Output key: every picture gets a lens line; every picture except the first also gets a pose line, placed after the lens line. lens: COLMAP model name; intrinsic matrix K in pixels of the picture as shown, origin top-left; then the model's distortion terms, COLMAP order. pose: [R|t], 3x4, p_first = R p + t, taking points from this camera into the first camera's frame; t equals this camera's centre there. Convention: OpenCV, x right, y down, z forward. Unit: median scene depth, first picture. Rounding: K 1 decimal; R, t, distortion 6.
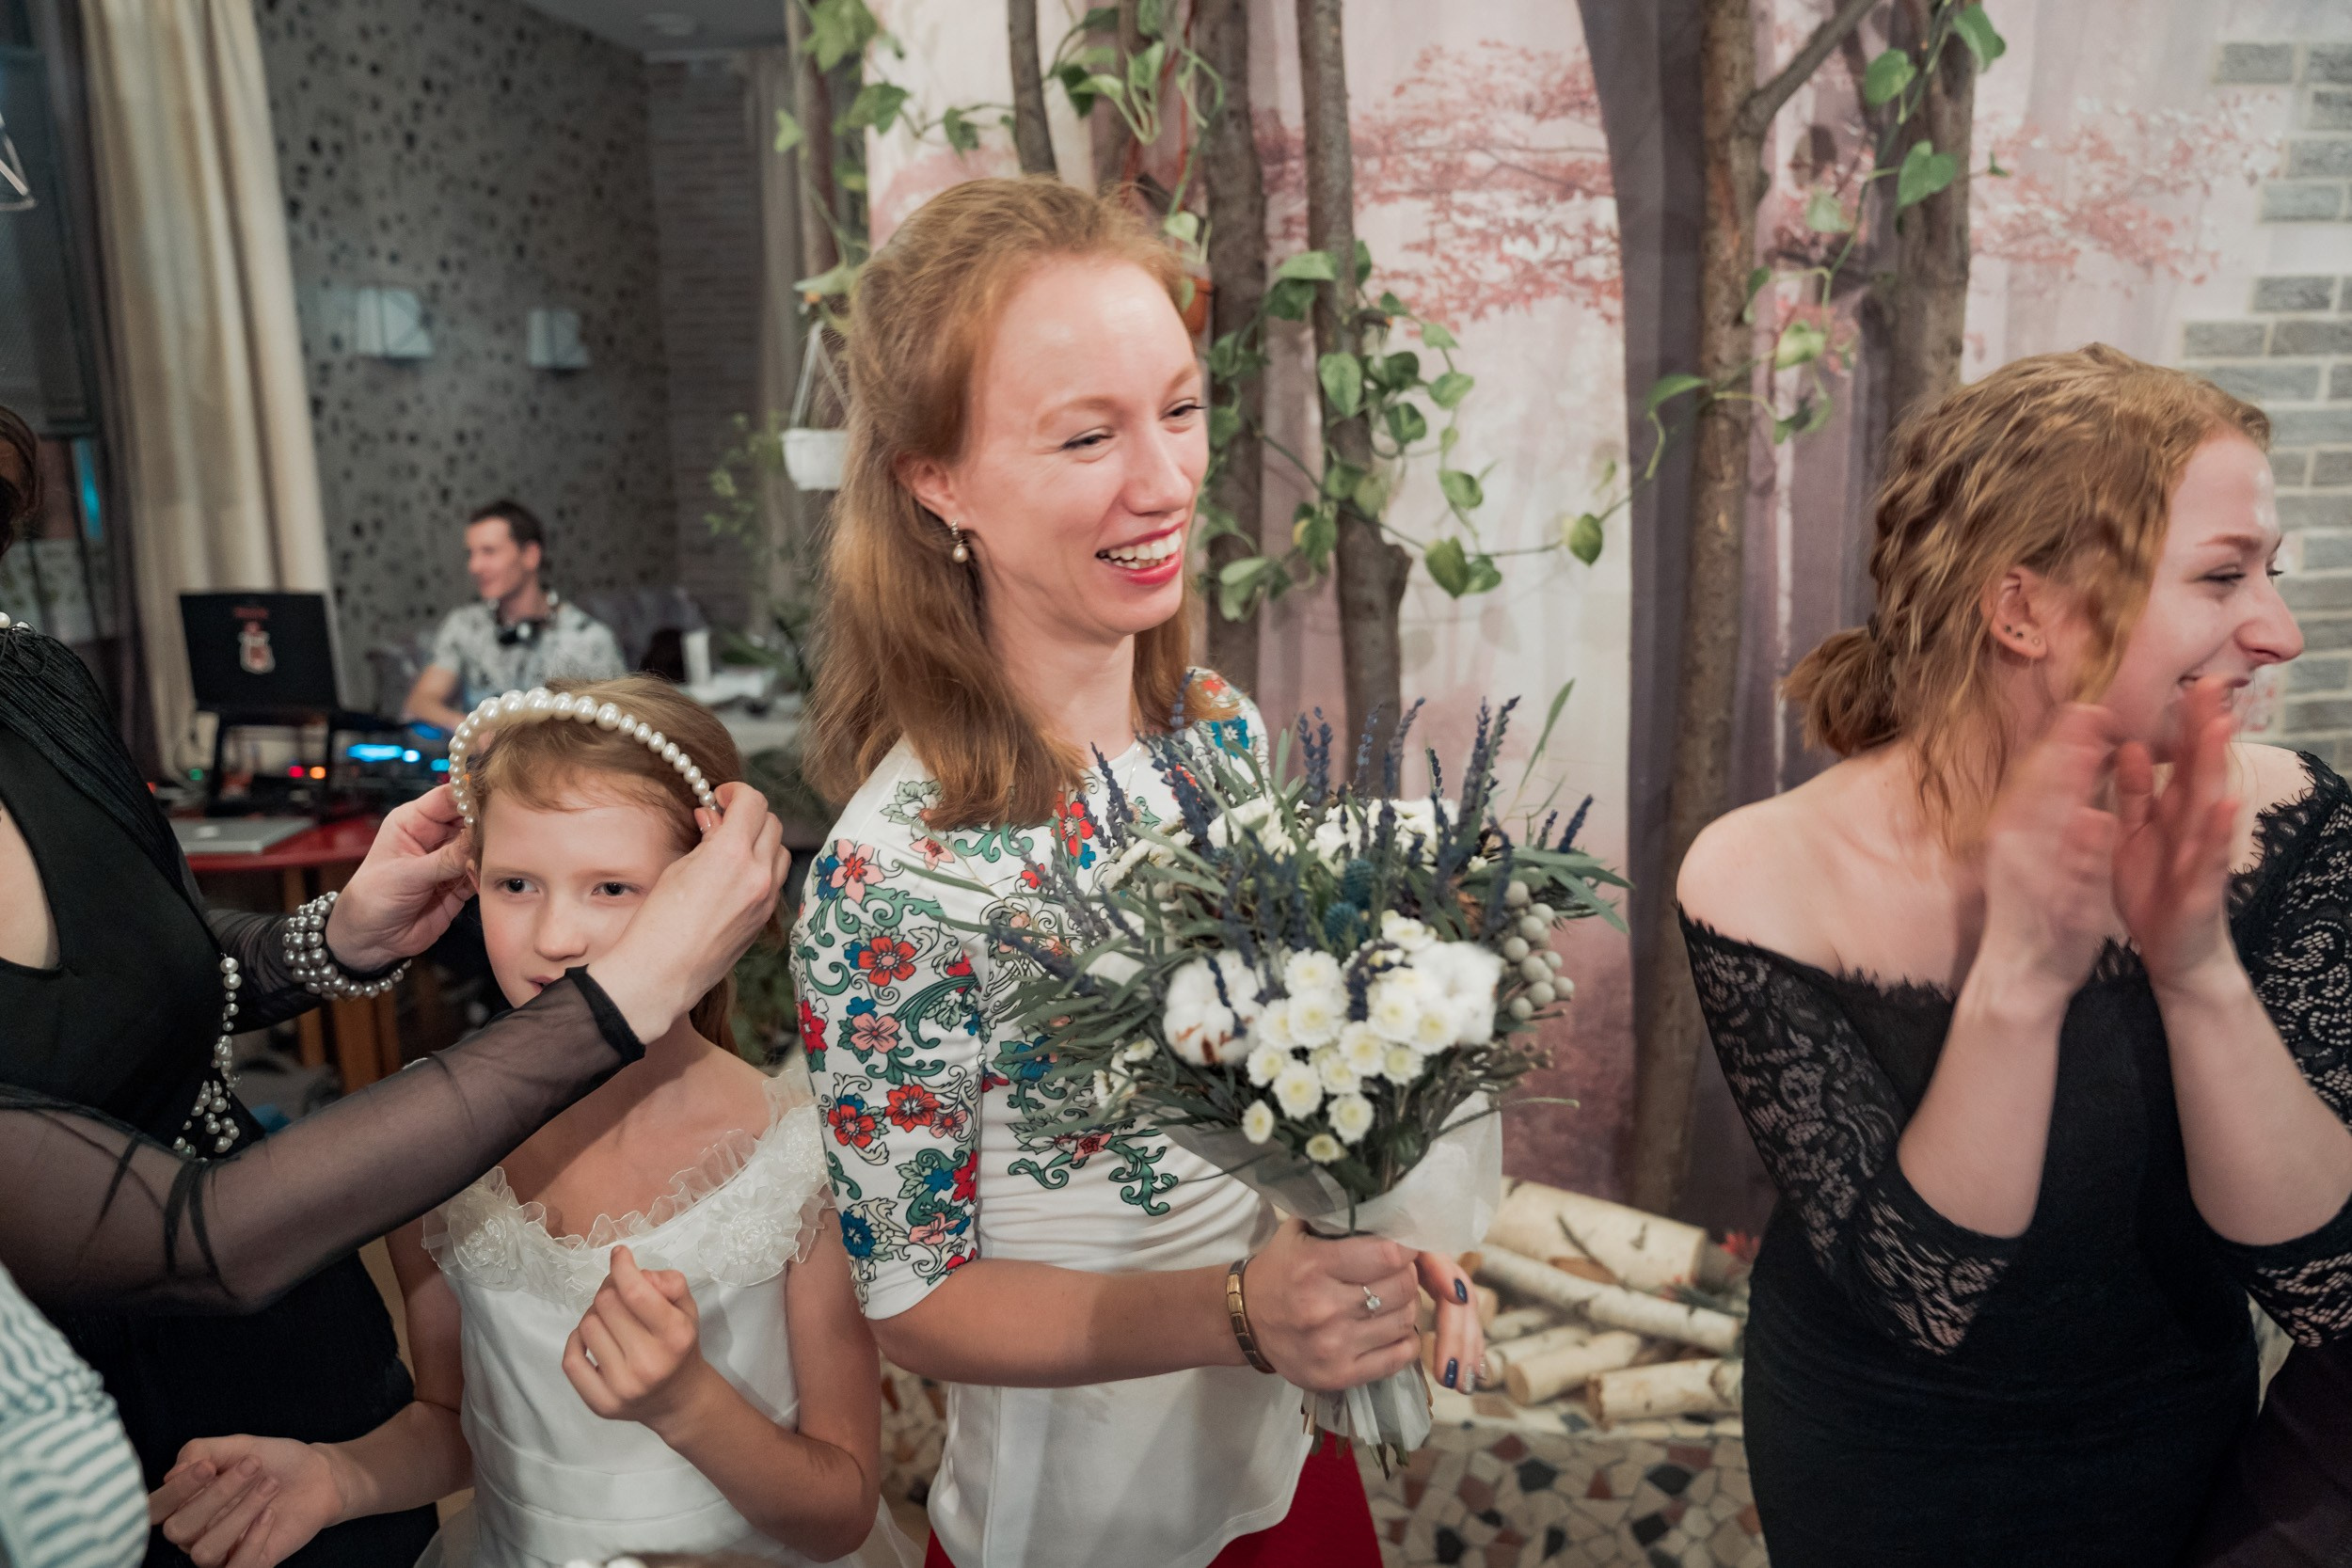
lens RADIAL K [[1619.0, 0, 1172.5], [0, 1619.0, 778.5], [0, 0, 1]] dist [-0.023154, 0.018655]
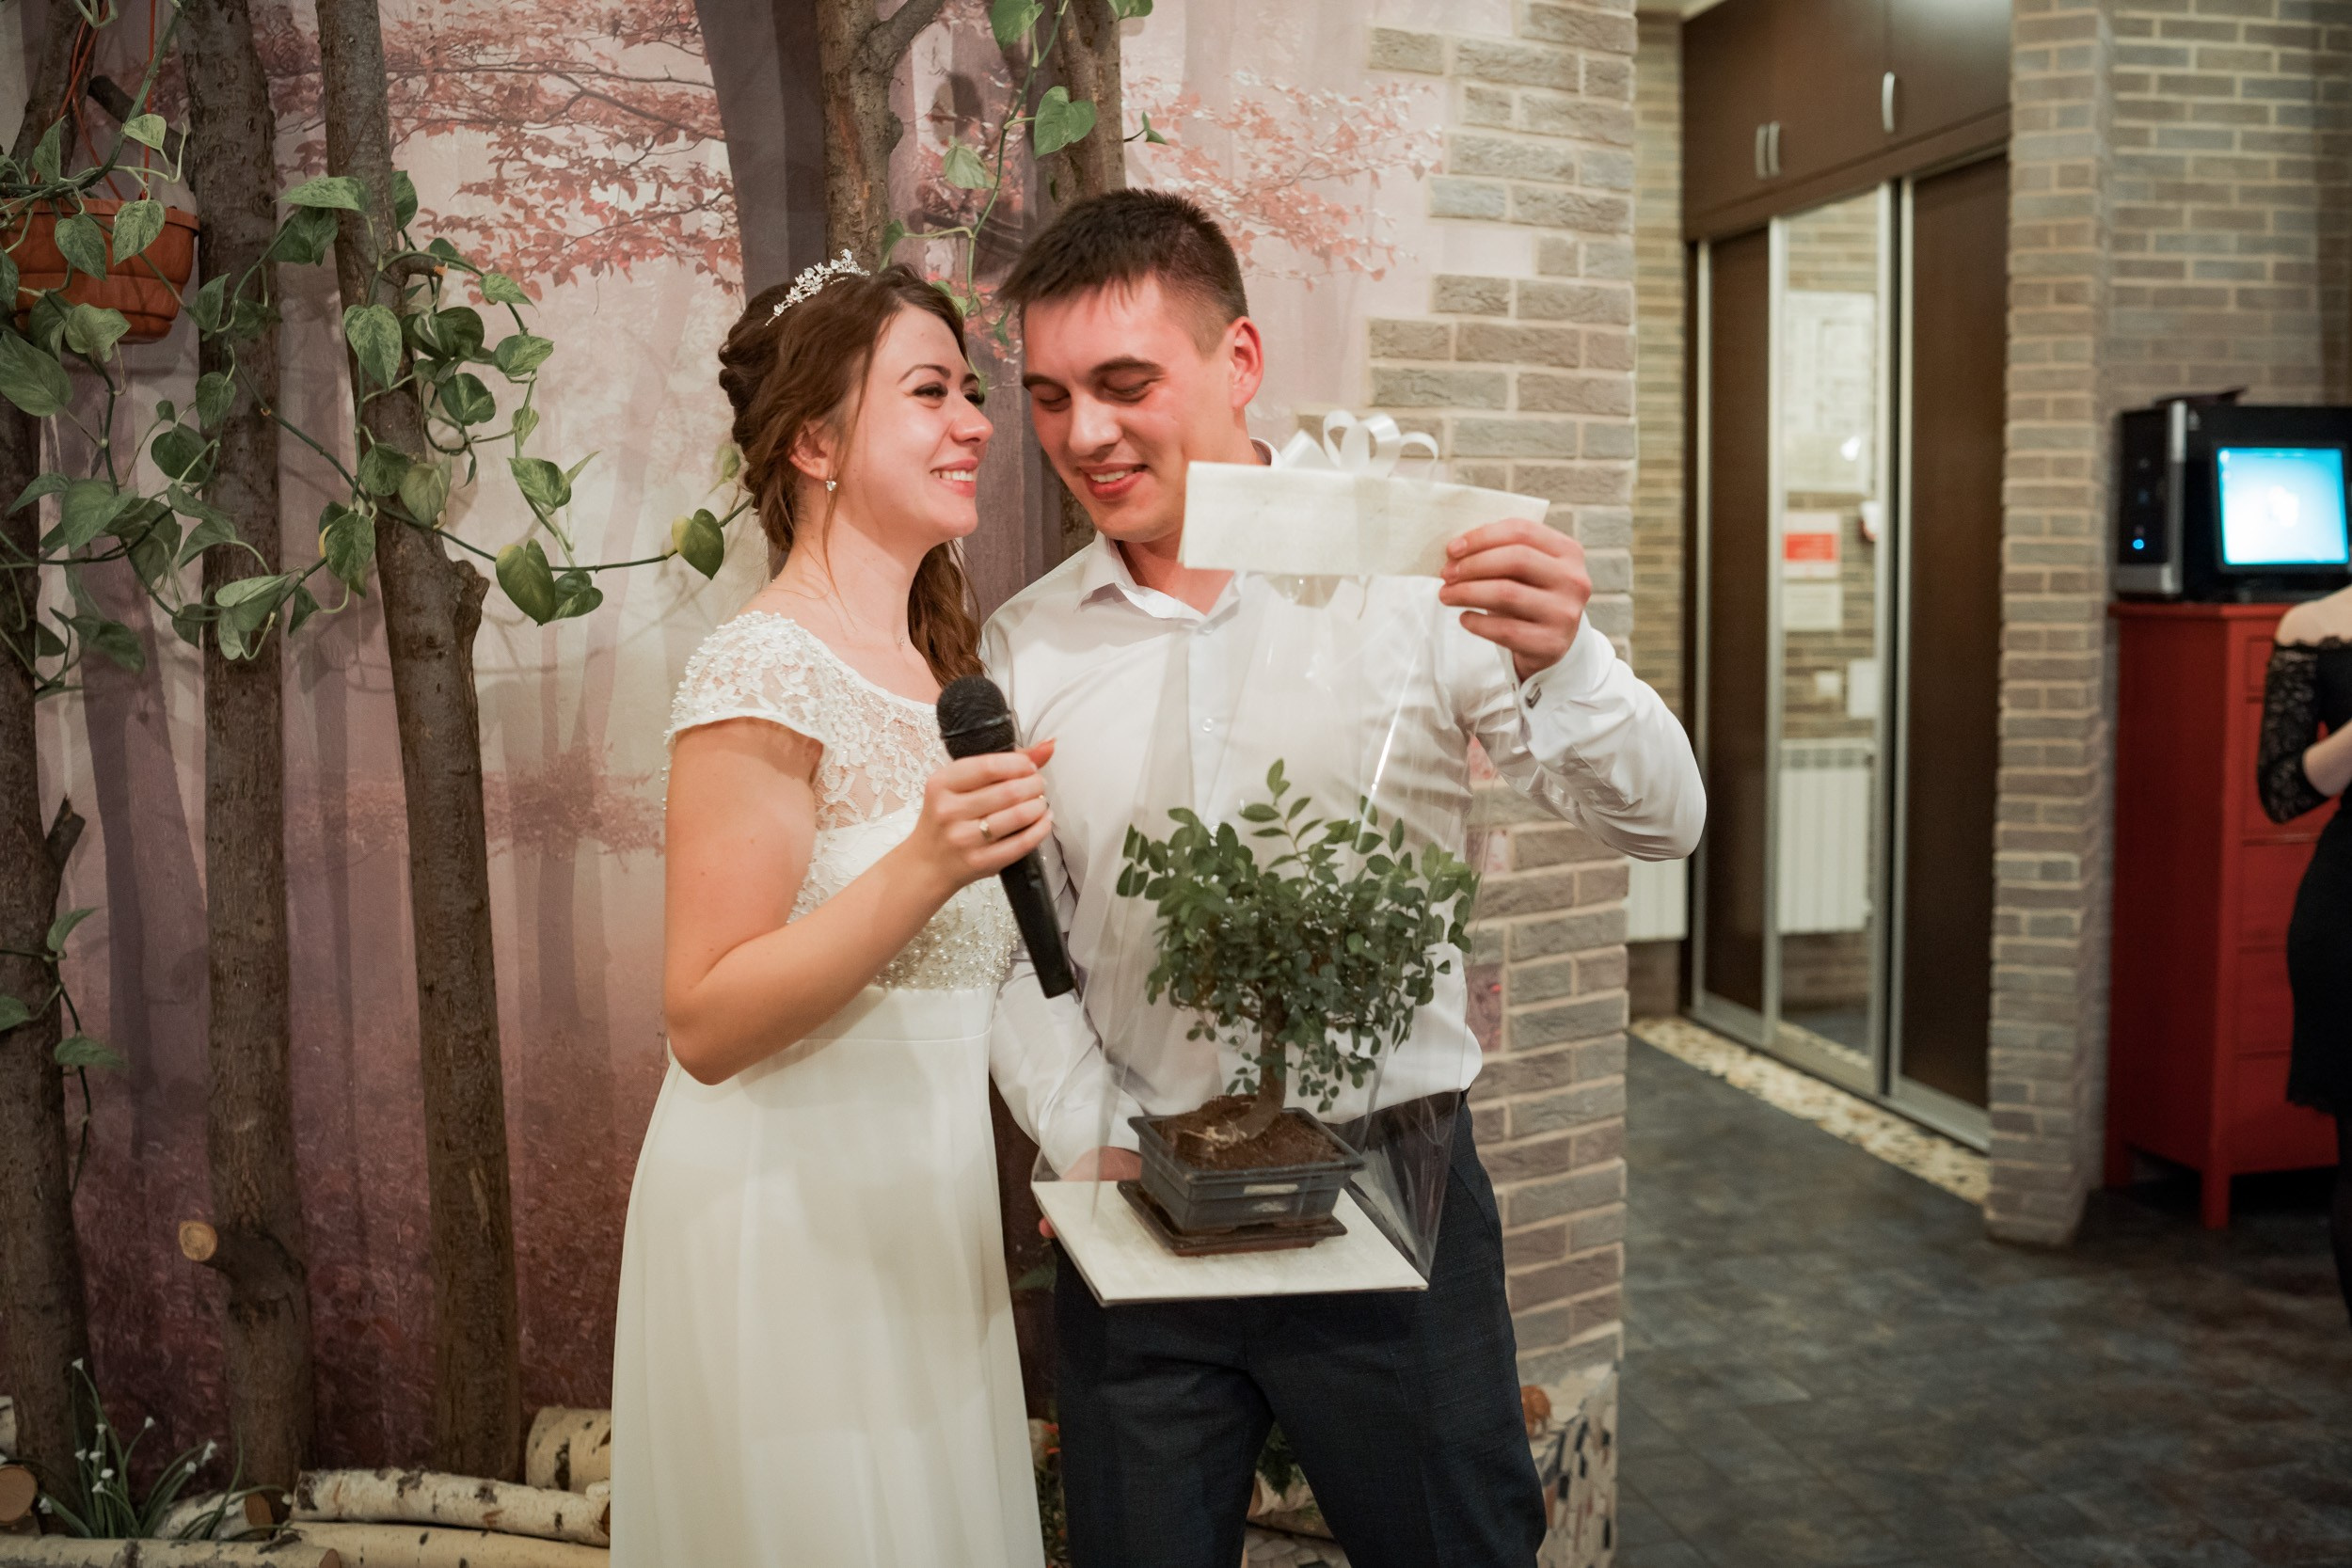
lens RADIAL K [[2286.7, 0, 1196.7], [0, 2286.7, 751.5], [0, 0, 1]] dist [-0.068409, 0.000000]
pose [[0.918293, -0.028749, 0.394857, 0.031383], [0.079715, 0.990360, -0.113282, 0.091748], [-0.387794, 0.135502, 0.911732, -0.091350]]
